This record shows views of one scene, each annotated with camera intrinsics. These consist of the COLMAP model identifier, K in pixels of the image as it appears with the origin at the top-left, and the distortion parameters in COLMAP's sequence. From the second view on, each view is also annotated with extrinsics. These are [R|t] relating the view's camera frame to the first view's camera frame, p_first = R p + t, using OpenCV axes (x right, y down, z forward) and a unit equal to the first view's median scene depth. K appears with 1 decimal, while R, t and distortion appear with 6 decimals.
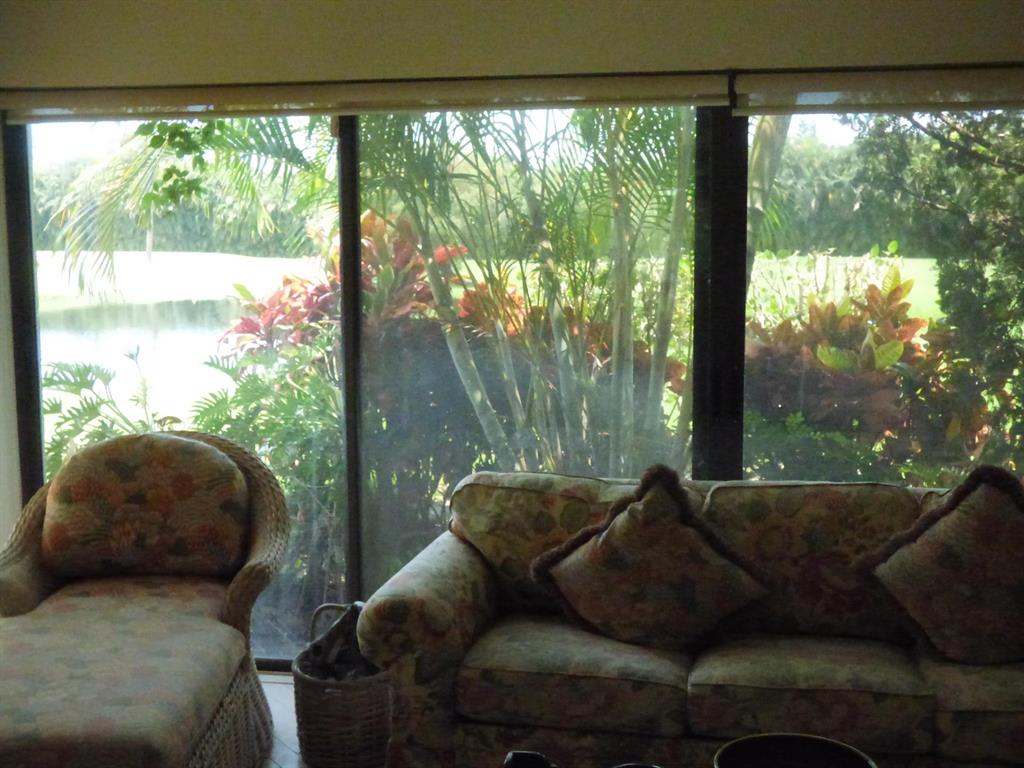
lens RADIAL K [[1286.2, 0, 512.0], [0, 1286.2, 384.0], [0, 0, 1]] dist [0.034238, 0.046211]
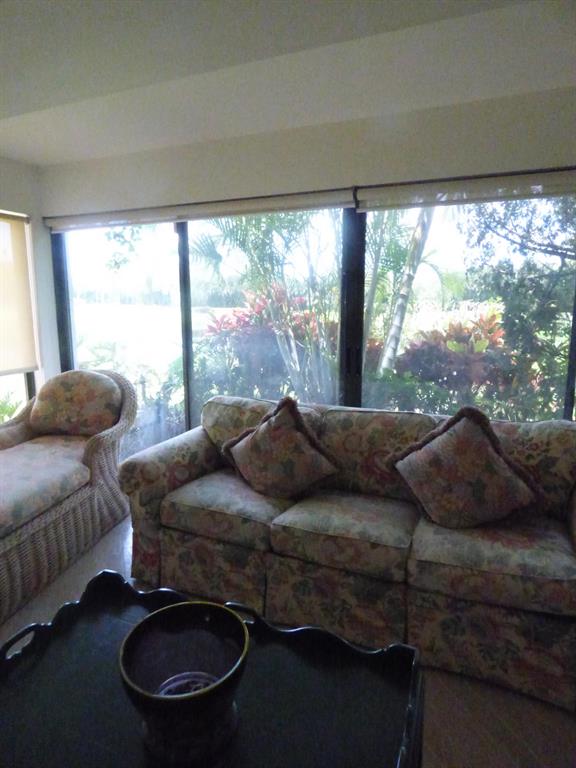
lens RADIAL K [[449.4, 0, 289.2], [0, 449.4, 380.0], [0, 0, 1]] dist [-0.010365, -0.000389]
pose [[0.976656, 0.040102, -0.211034, 0.262574], [-0.029006, 0.998042, 0.055418, 0.002744], [0.212843, -0.048003, 0.975906, 0.388235]]
